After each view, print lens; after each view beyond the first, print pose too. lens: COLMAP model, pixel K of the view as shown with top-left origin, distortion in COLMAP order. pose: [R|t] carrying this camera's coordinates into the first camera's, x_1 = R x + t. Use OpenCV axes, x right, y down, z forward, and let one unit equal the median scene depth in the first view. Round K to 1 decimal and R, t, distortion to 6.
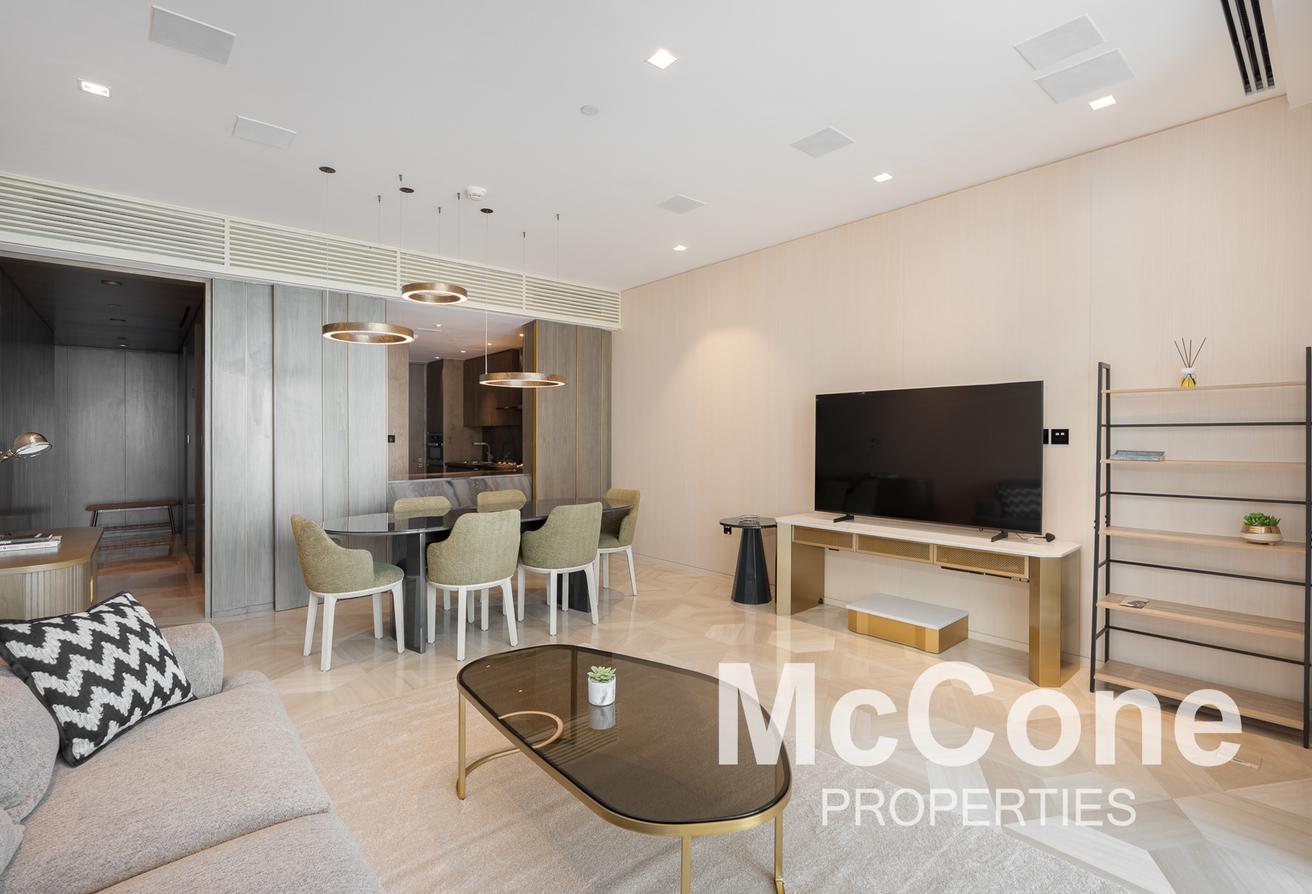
lens RADIAL K [[610.0, 0, 679.4], [0, 610.0, 426.5], [0, 0, 1]] dist [-0.010476, 0.006556]
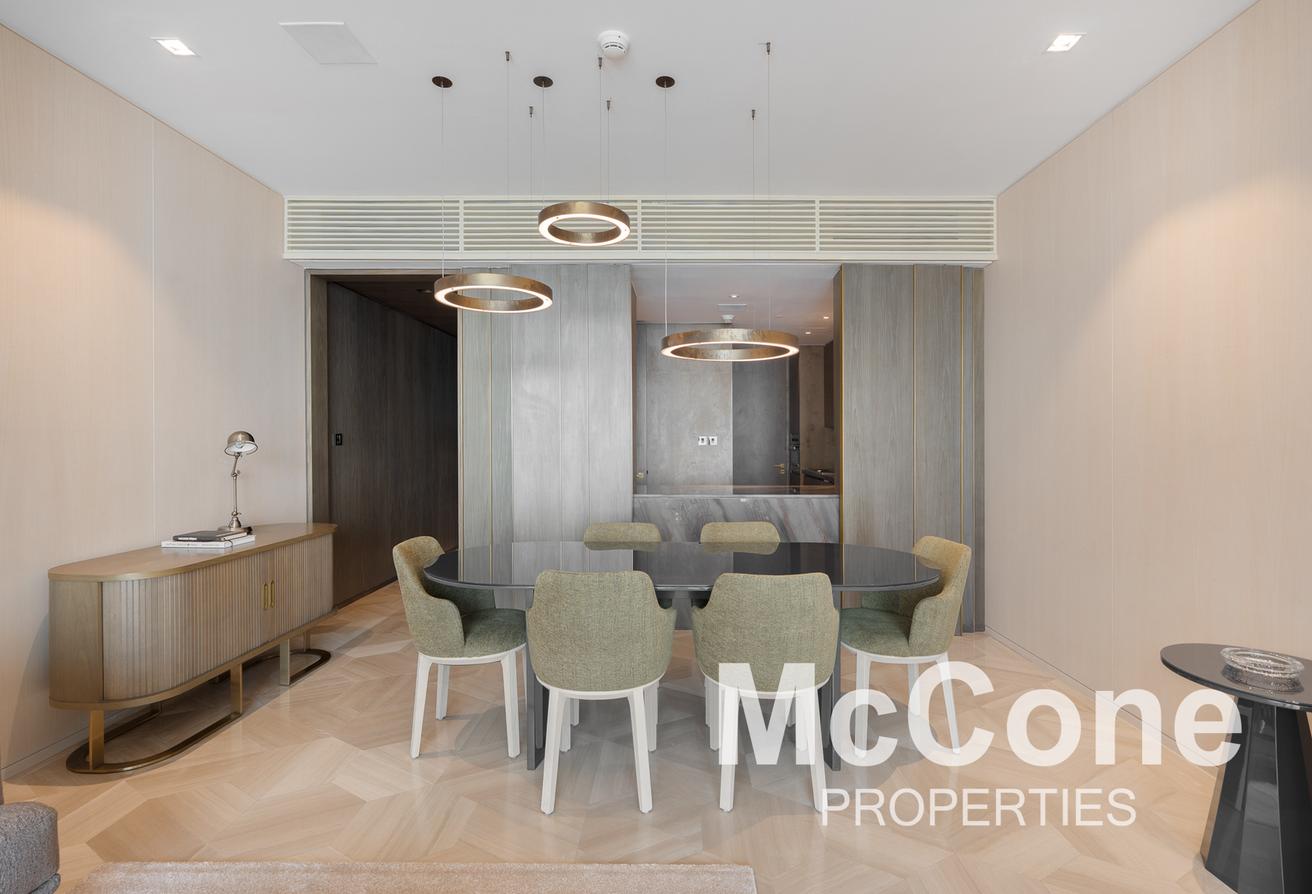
lens RADIAL K [[610.0, 0, 679.4], [0, 610.0, 426.5], [0, 0, 1]] dist [-0.010476, 0.006556]
pose [[0.733214, -0.004711, -0.679982, 0.093522], [0.002596, 0.999988, -0.004129, 0.004485], [0.679993, 0.001262, 0.733217, 0.421791]]
